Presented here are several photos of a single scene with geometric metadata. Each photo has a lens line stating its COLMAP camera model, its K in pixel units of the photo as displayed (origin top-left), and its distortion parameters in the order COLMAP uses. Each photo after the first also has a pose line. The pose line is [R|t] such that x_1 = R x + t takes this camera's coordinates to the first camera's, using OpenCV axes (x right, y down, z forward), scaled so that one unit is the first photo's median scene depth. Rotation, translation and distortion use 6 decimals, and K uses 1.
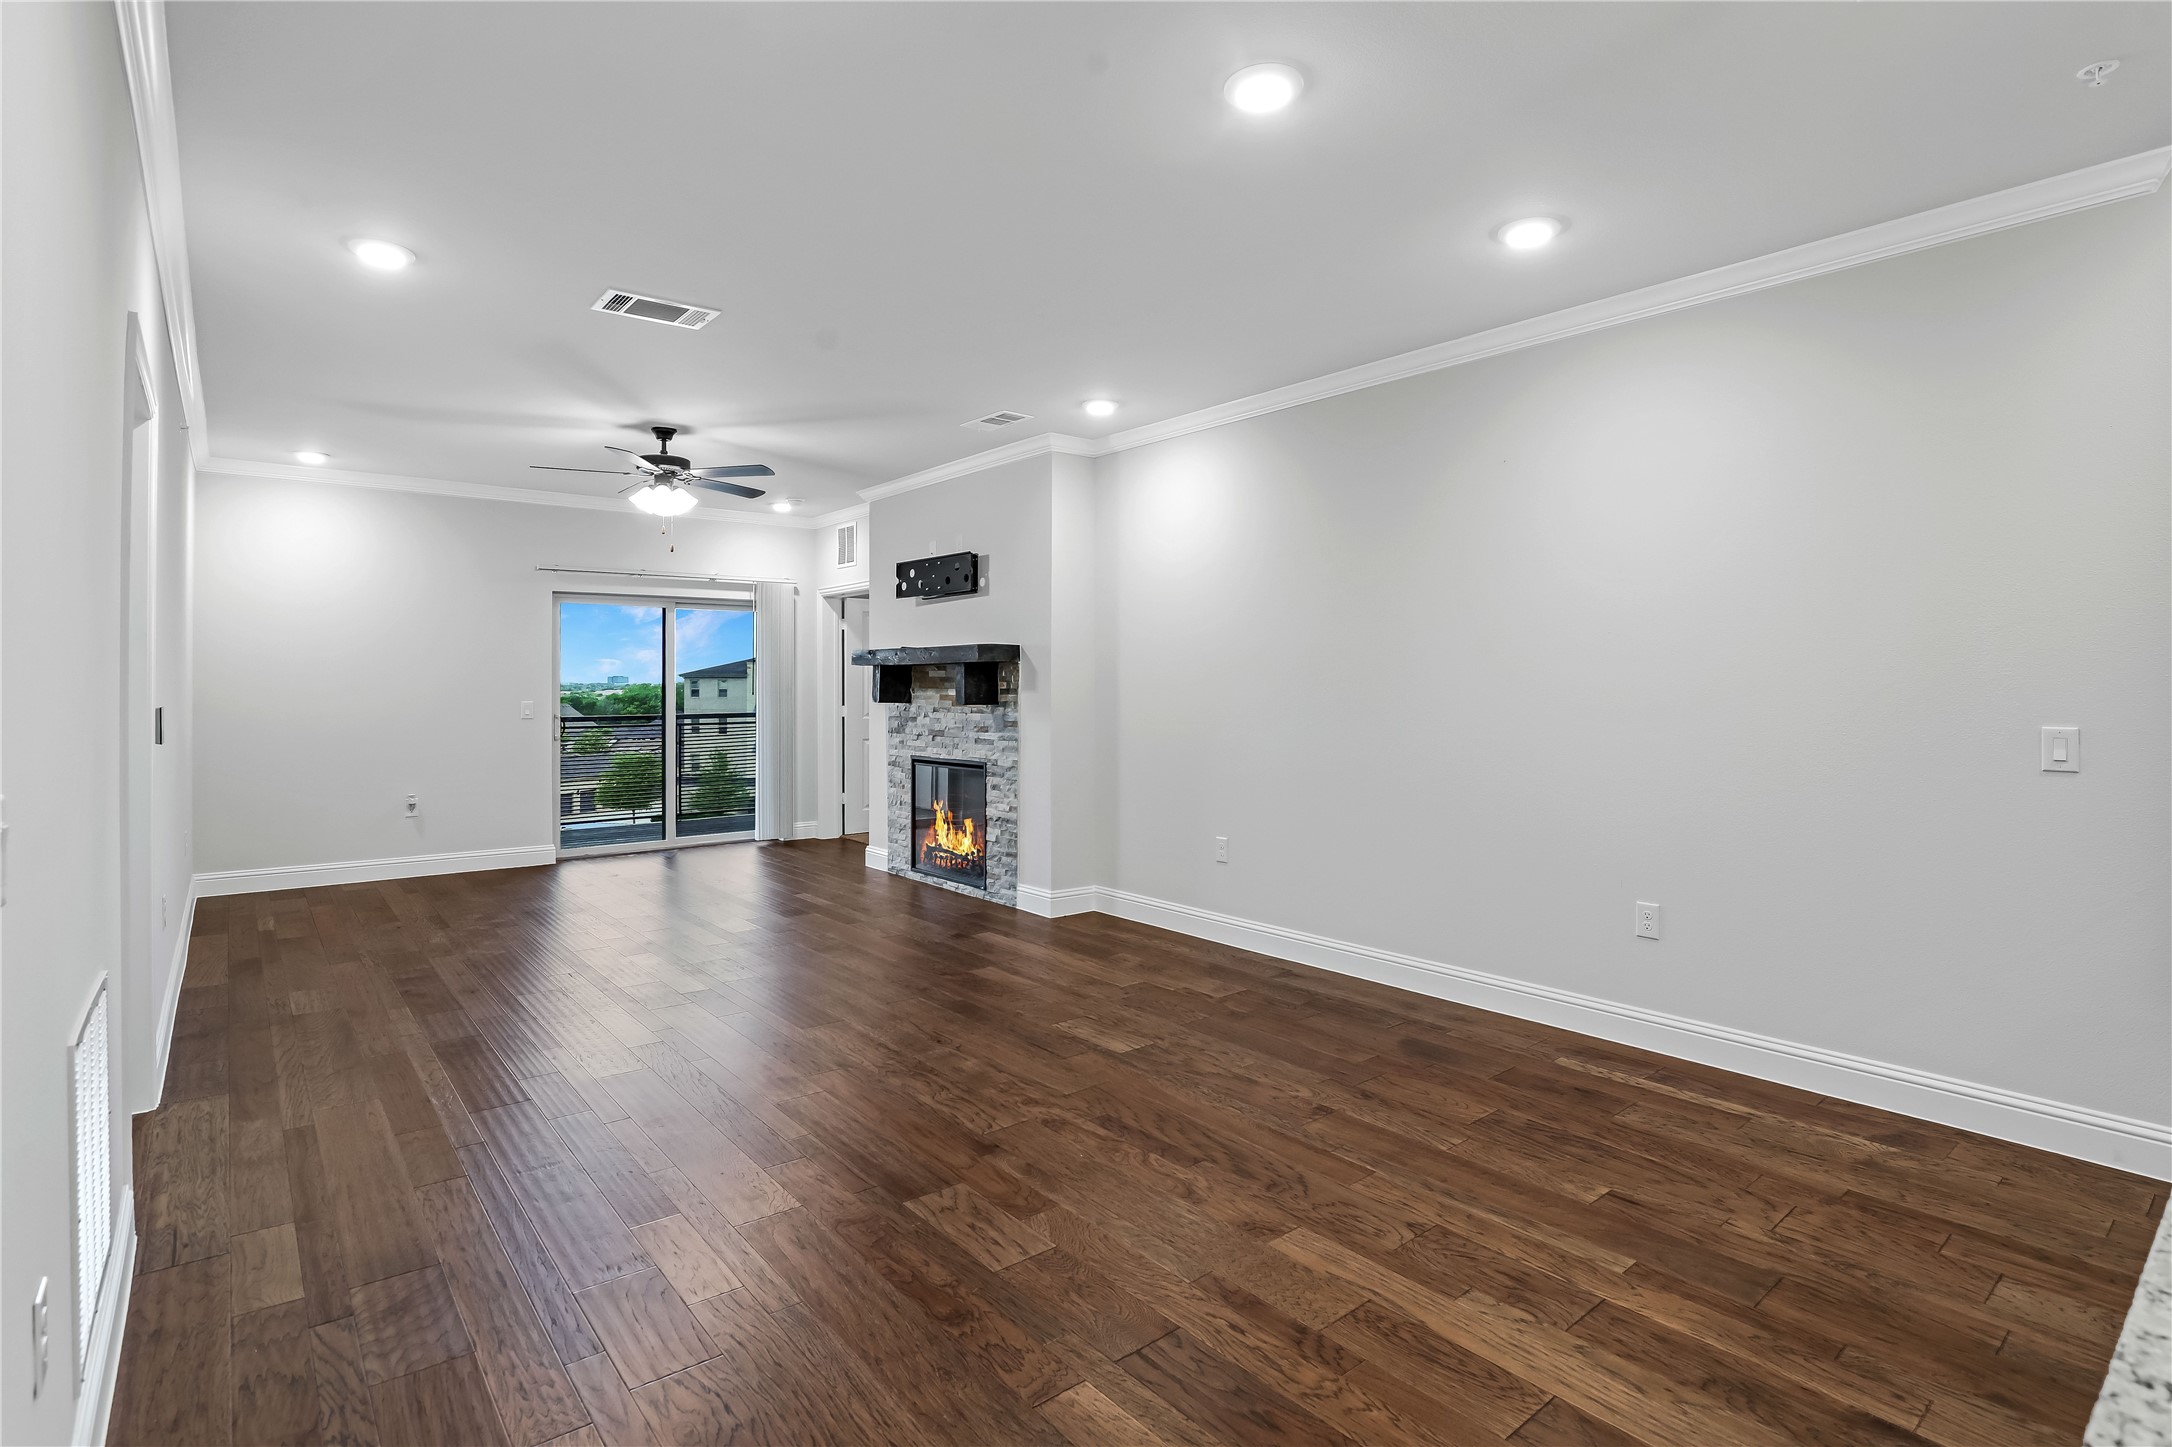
lens RADIAL K [[1076.3, 0, 1063.0], [0, 1076.3, 662.0], [0, 0, 1]] dist [-0.037755, 0.009291]
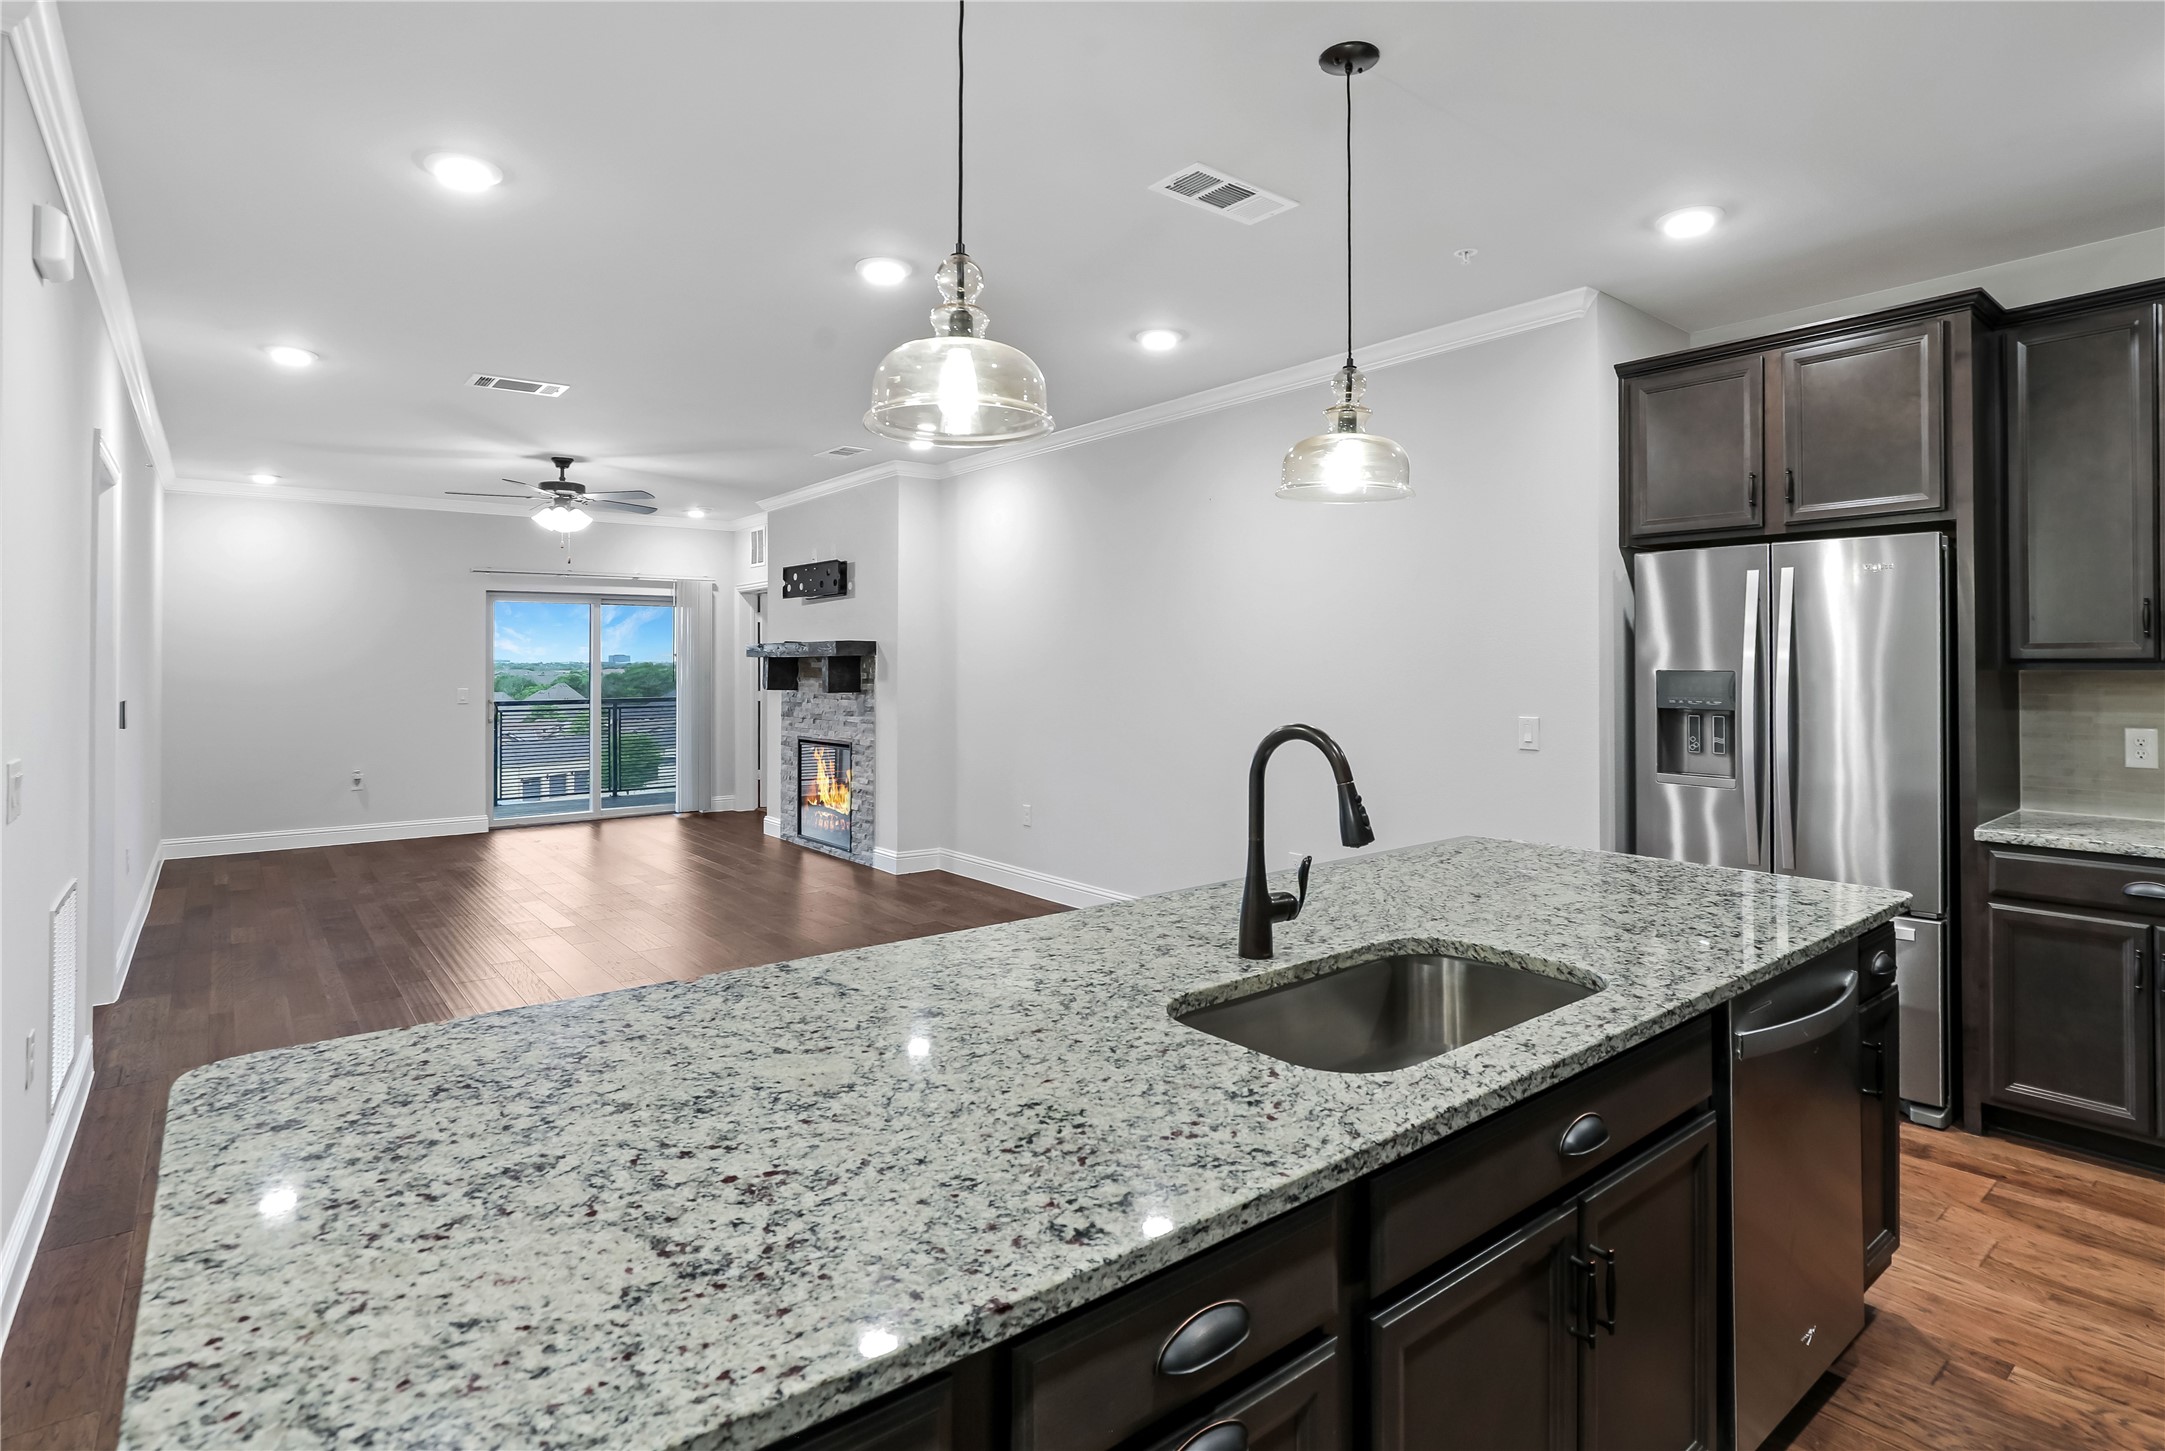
lens RADIAL K [[1072.9, 0, 1066.9], [0, 1072.9, 635.9], [0, 0, 1]] dist [-0.037755, 0.009291]
pose [[0.999954, -0.000617, 0.009571, 0.162461], [0.000674, 0.999982, -0.006014, -0.014672], [-0.009567, 0.006021, 0.999936, -0.166787]]
